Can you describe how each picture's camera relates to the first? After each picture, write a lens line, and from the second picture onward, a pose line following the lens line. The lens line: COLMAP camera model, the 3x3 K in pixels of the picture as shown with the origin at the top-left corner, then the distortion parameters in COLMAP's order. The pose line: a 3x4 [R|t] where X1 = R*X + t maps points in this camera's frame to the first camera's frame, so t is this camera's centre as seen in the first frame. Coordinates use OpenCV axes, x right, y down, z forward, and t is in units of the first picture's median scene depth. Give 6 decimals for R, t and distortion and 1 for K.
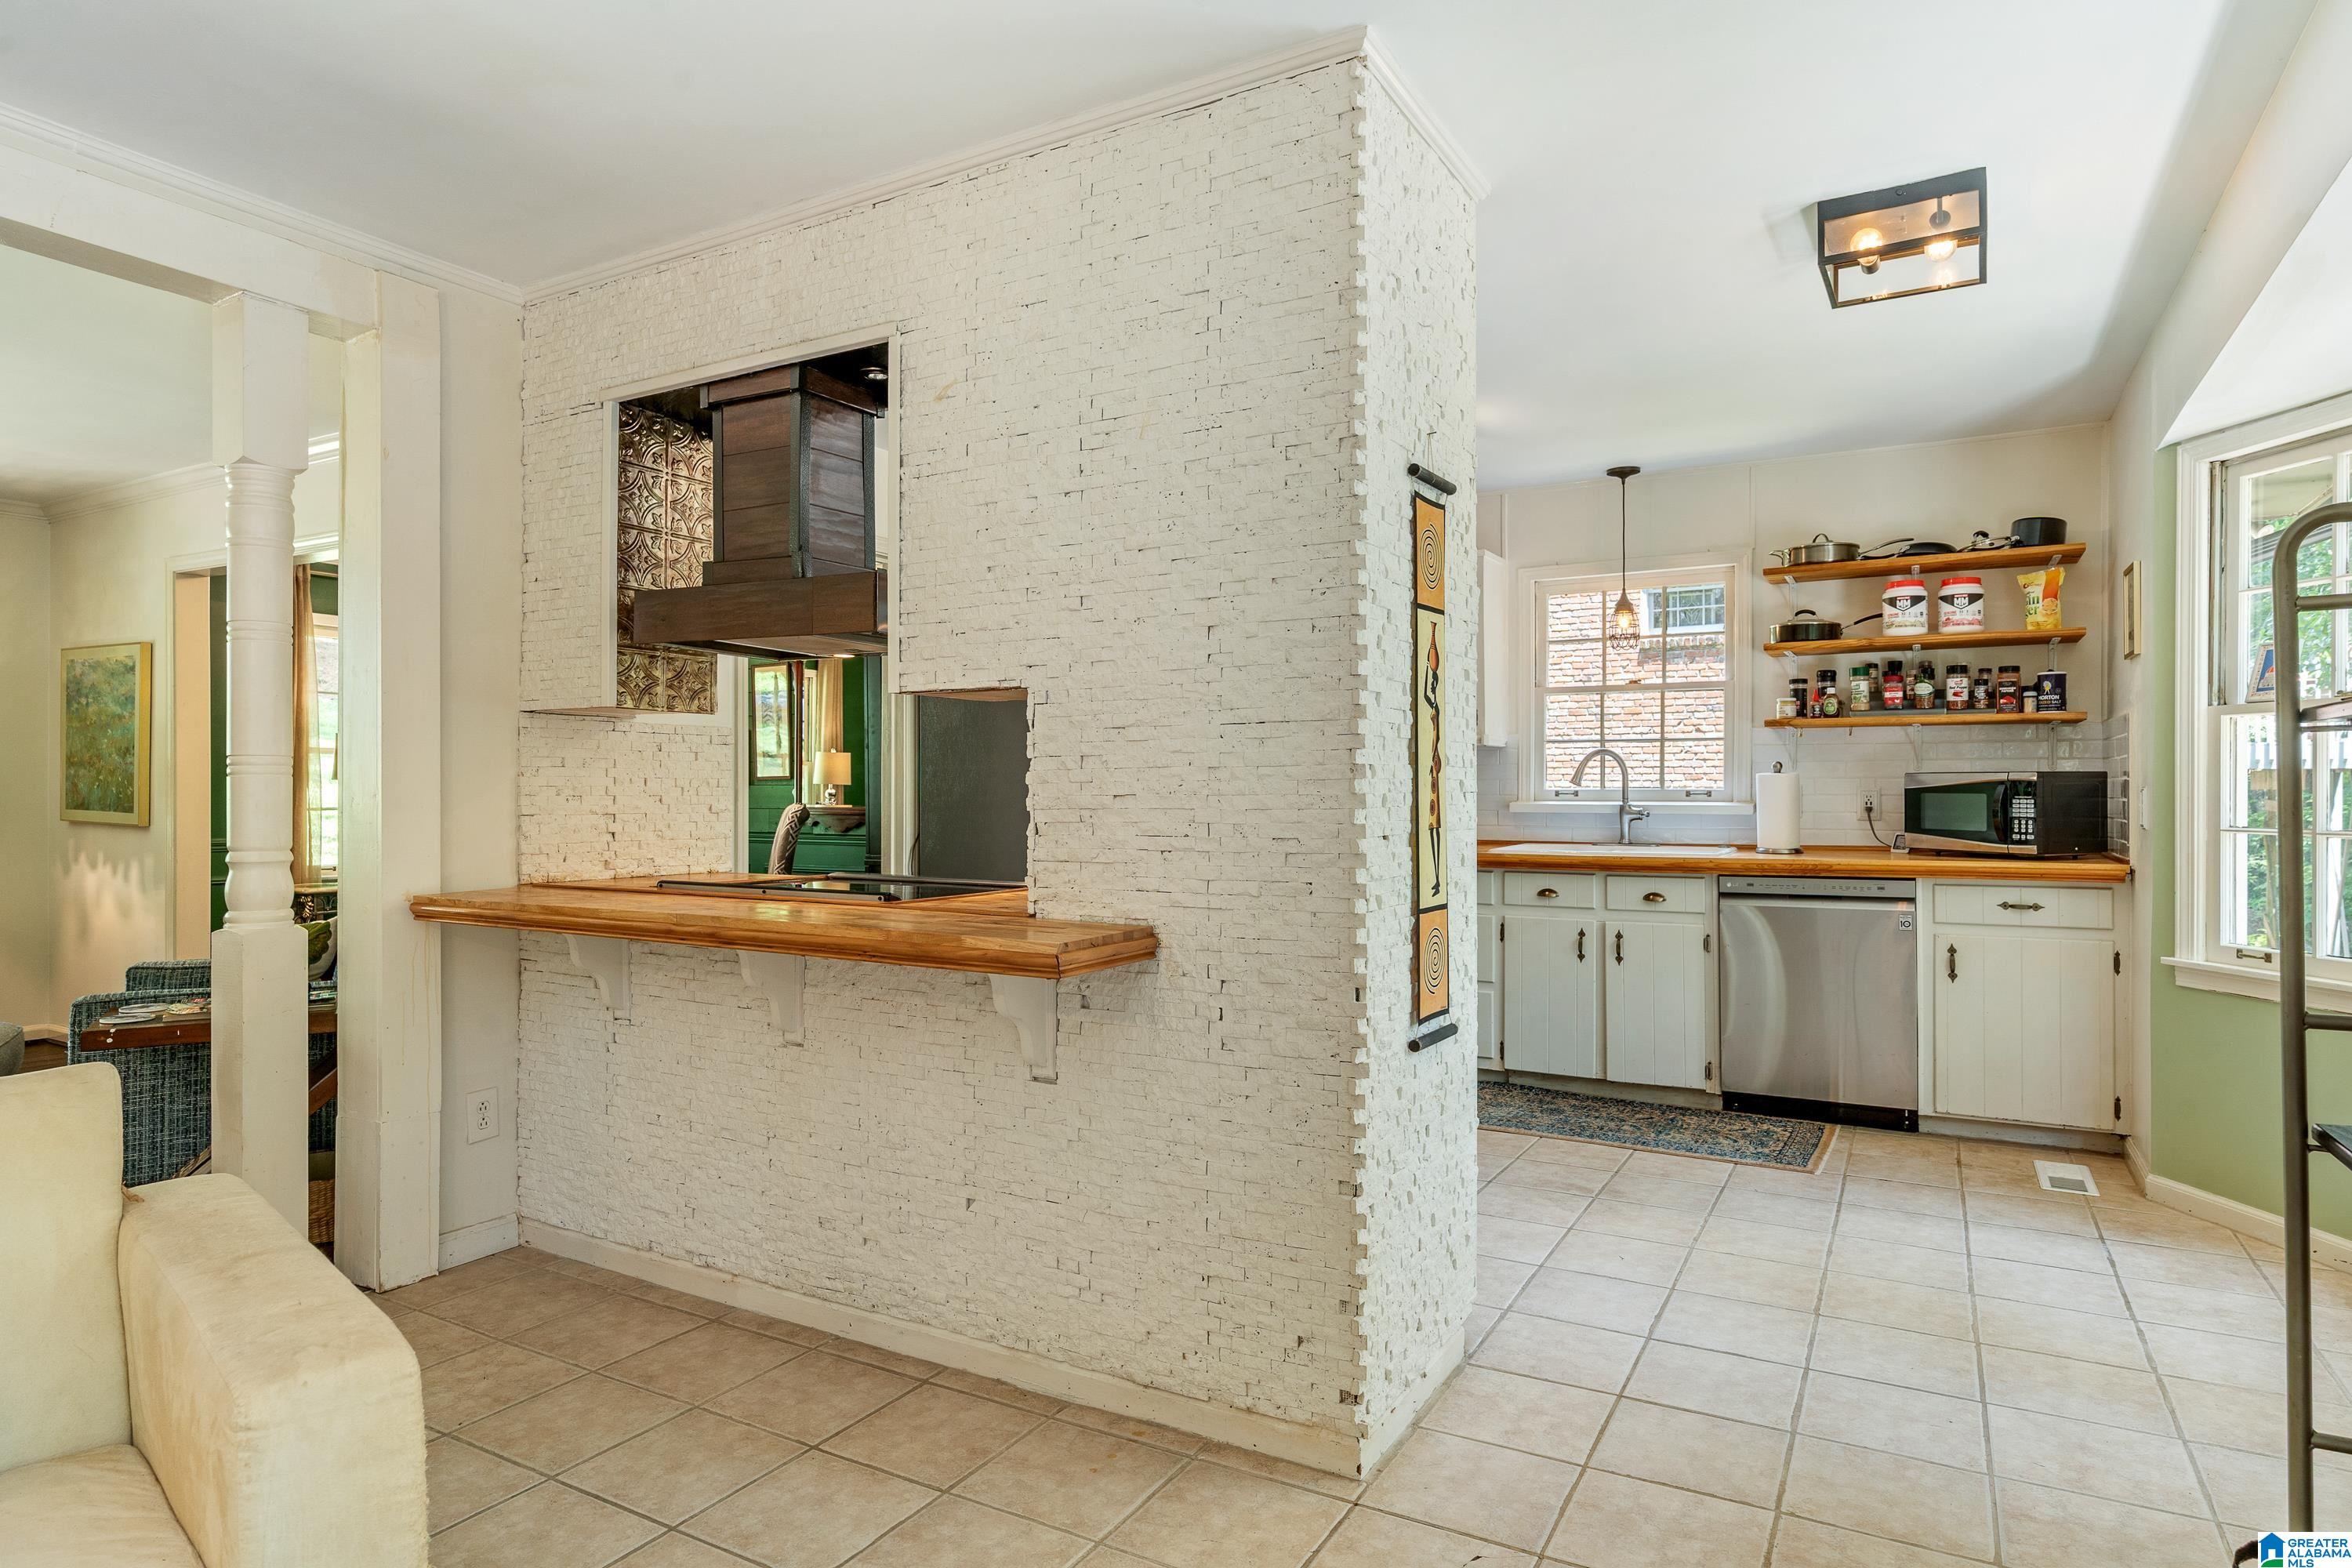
lens RADIAL K [[1303.8, 0, 1184.1], [0, 1303.8, 787.8], [0, 0, 1]] dist [-0.000611, -0.002083]
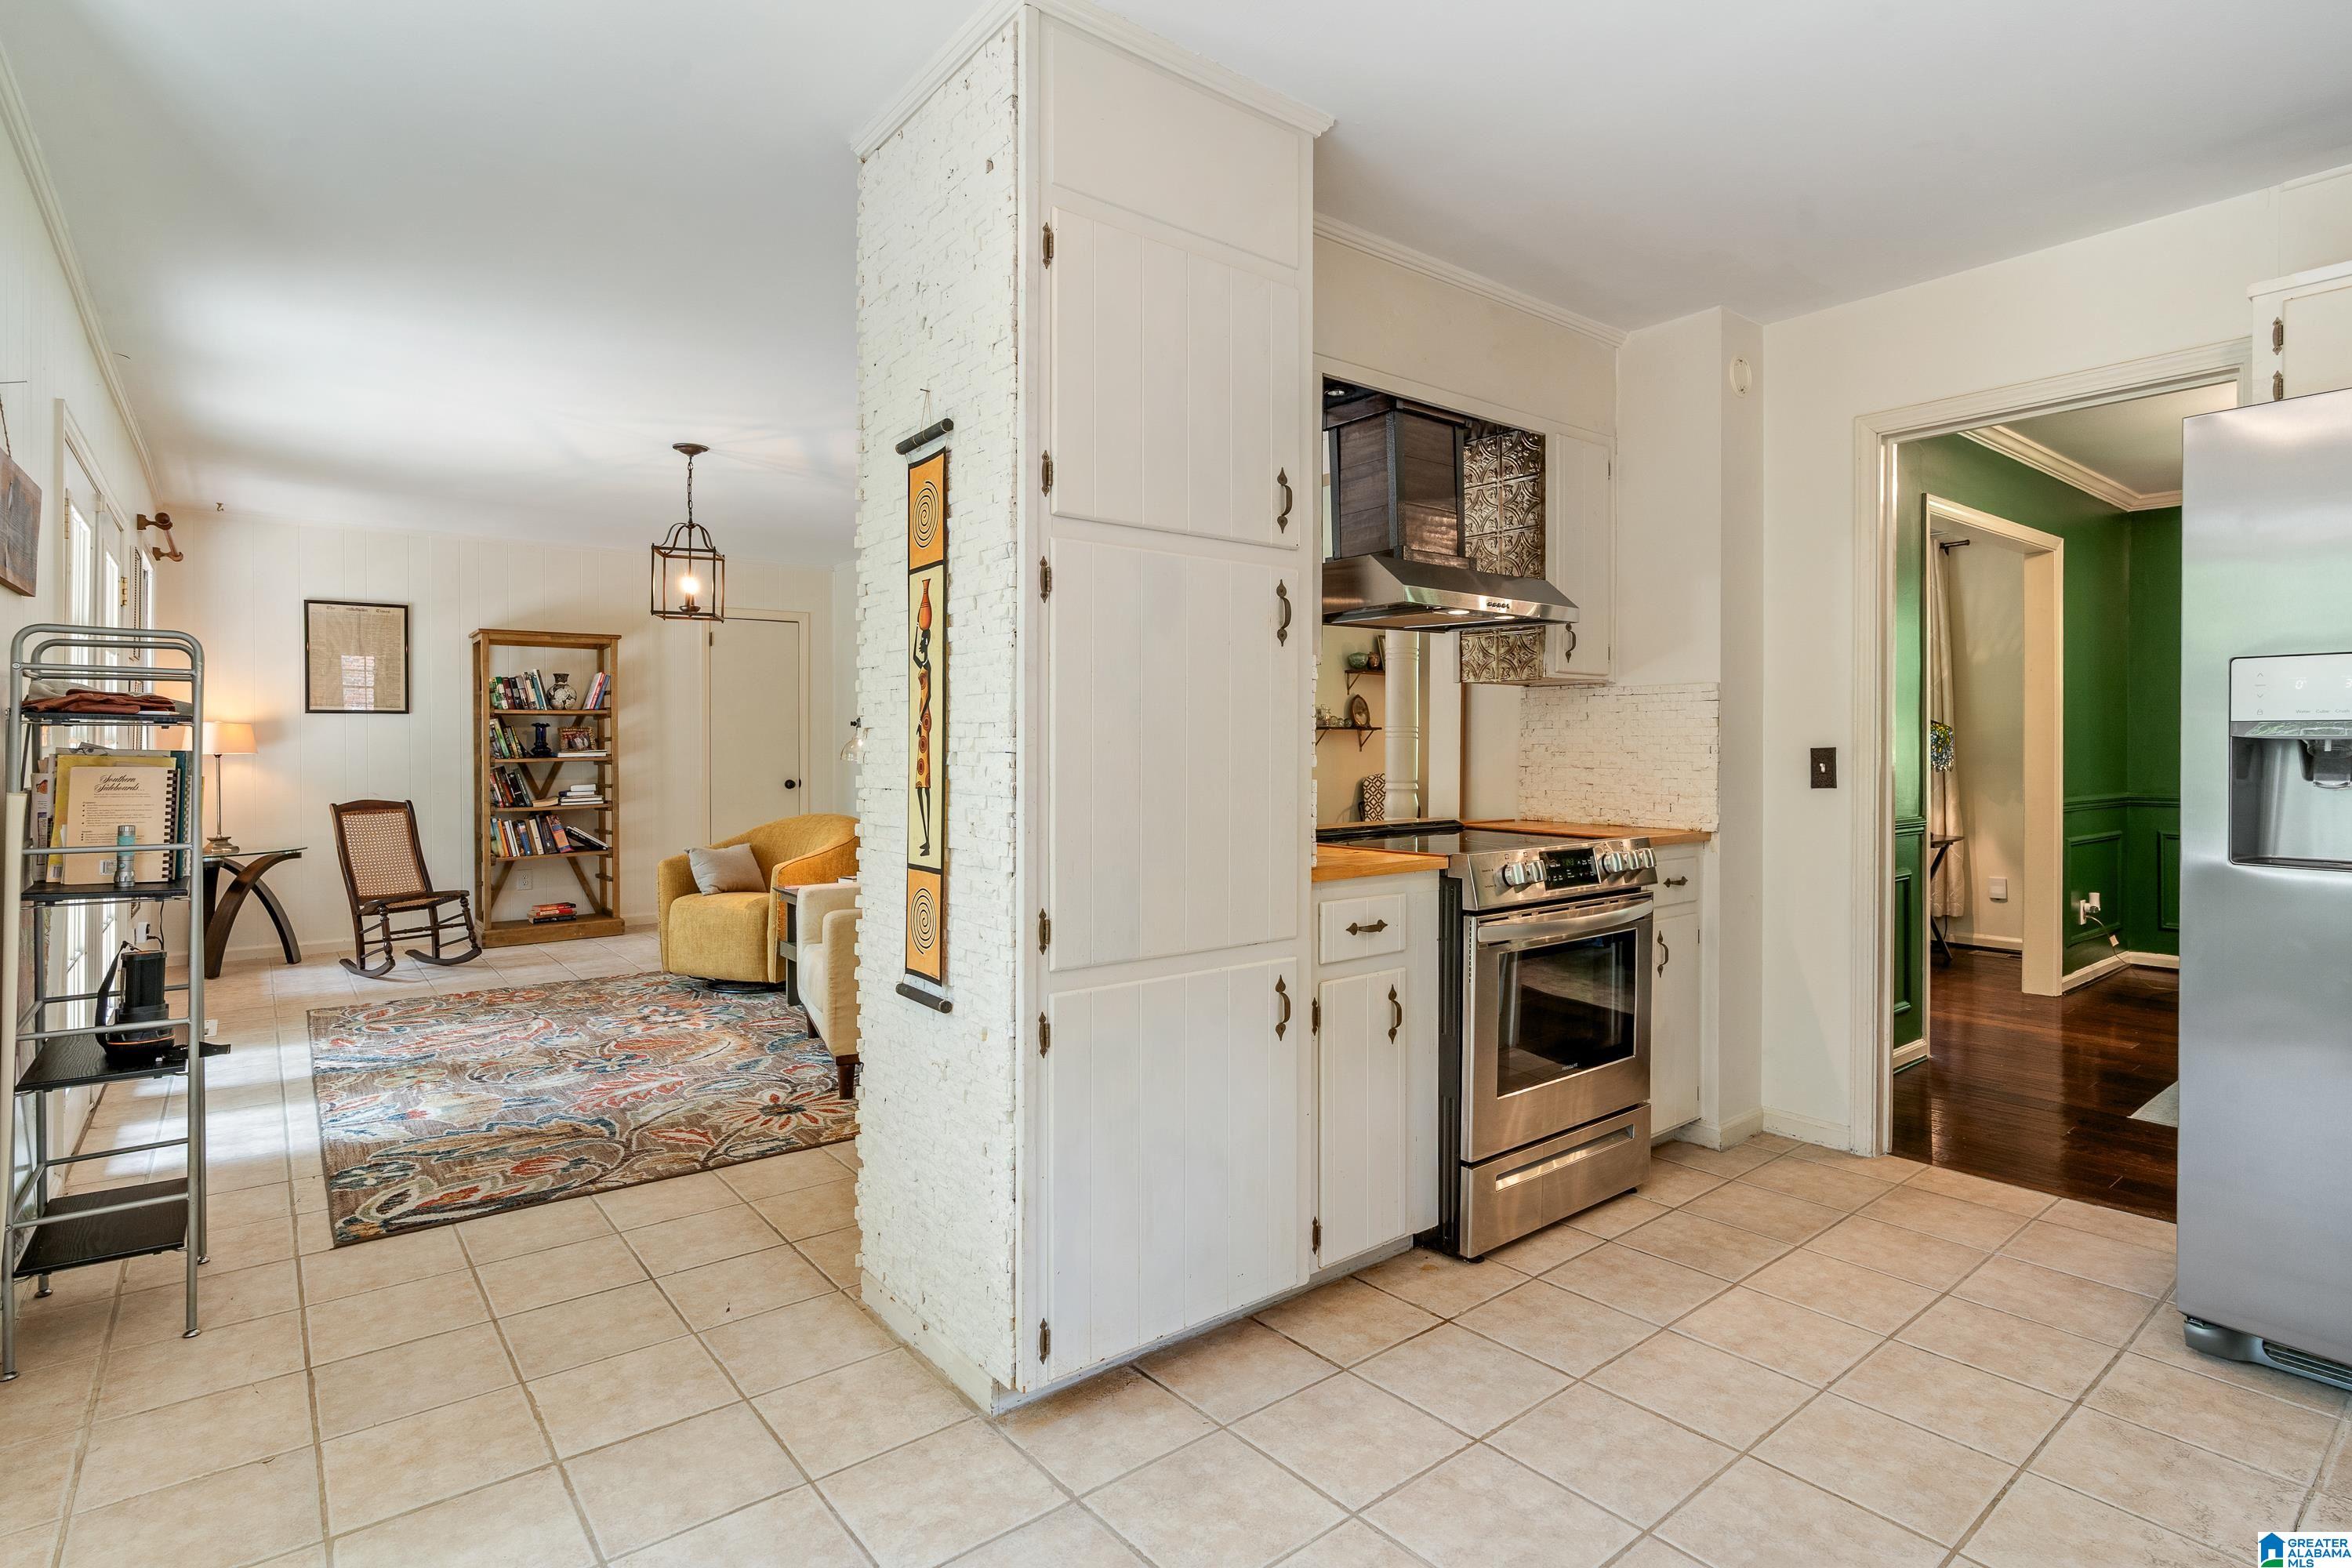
lens RADIAL K [[1135.9, 0, 1157.3], [0, 1135.9, 749.1], [0, 0, 1]] dist [-0.000895, 0.002023]
pose [[-0.369114, 0.002263, -0.929381, 0.502859], [0.003815, 0.999992, 0.000920, 0.000710], [0.929376, -0.003206, -0.369120, 0.802599]]
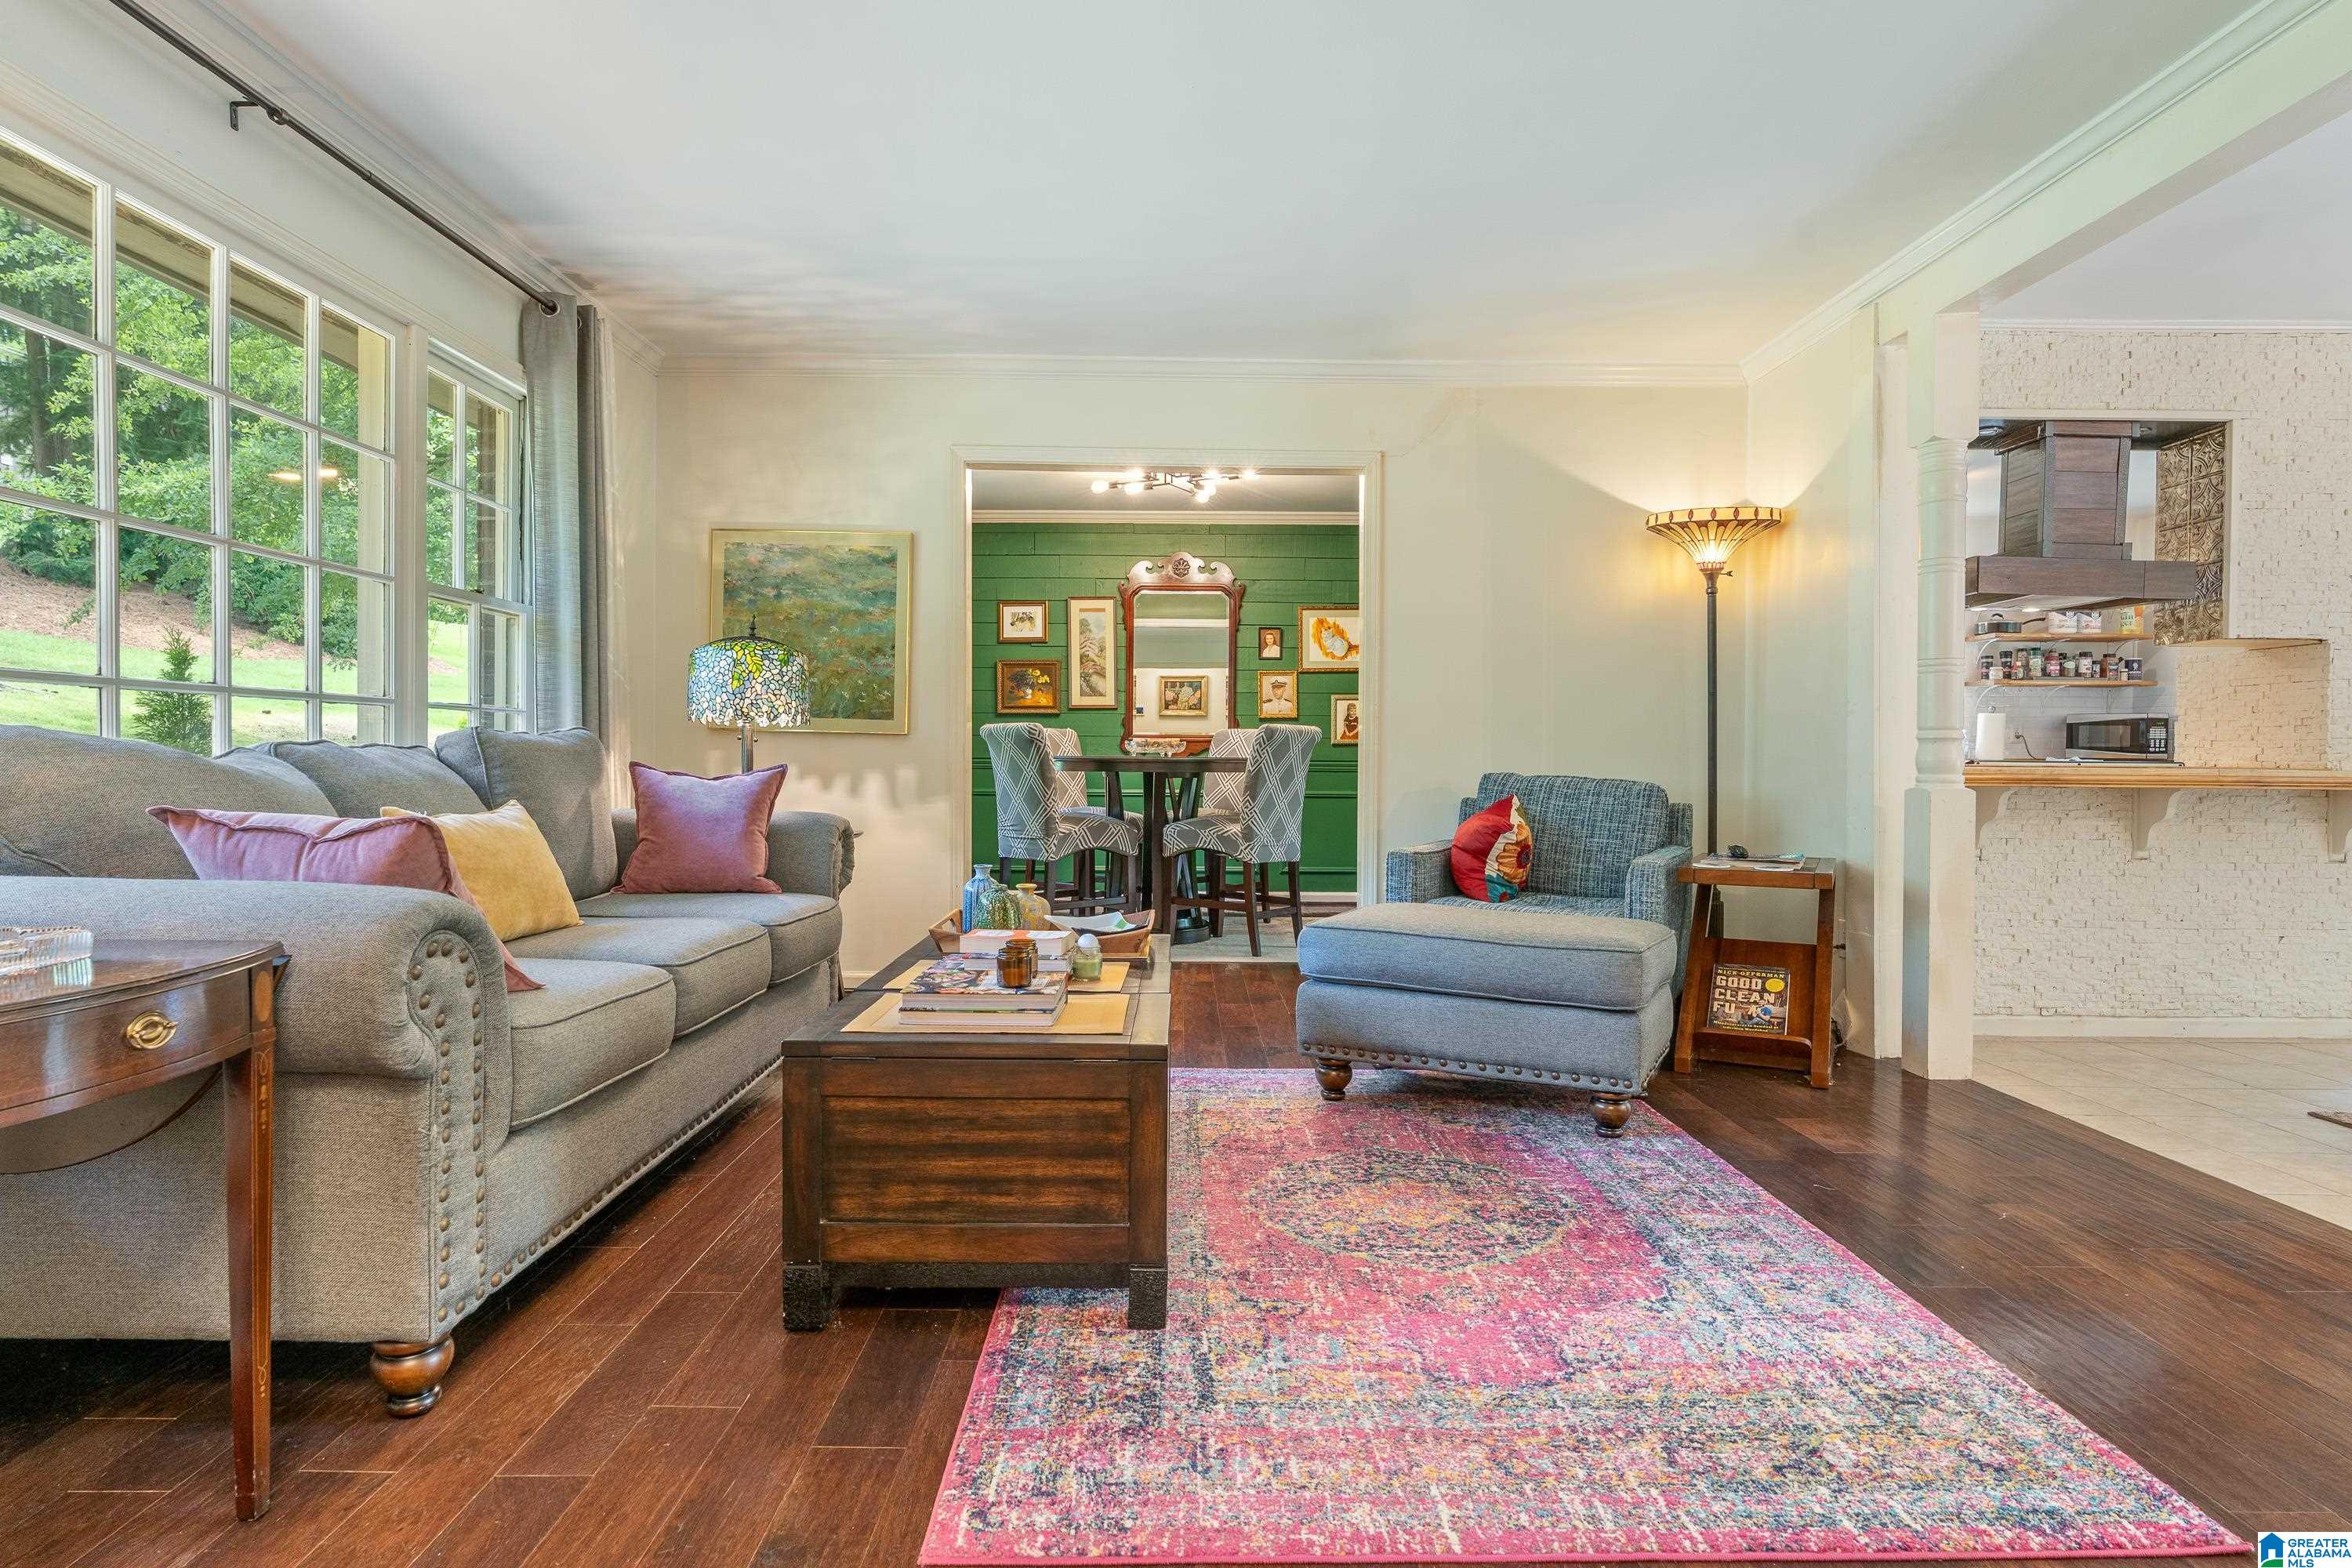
lens RADIAL K [[1230.3, 0, 1178.2], [0, 1230.3, 776.3], [0, 0, 1]] dist [-0.003498, -0.000643]
pose [[0.868067, -0.003061, 0.496438, -1.274696], [-0.007202, 0.999798, 0.018758, 0.049107], [-0.496395, -0.019859, 0.867869, 0.186717]]
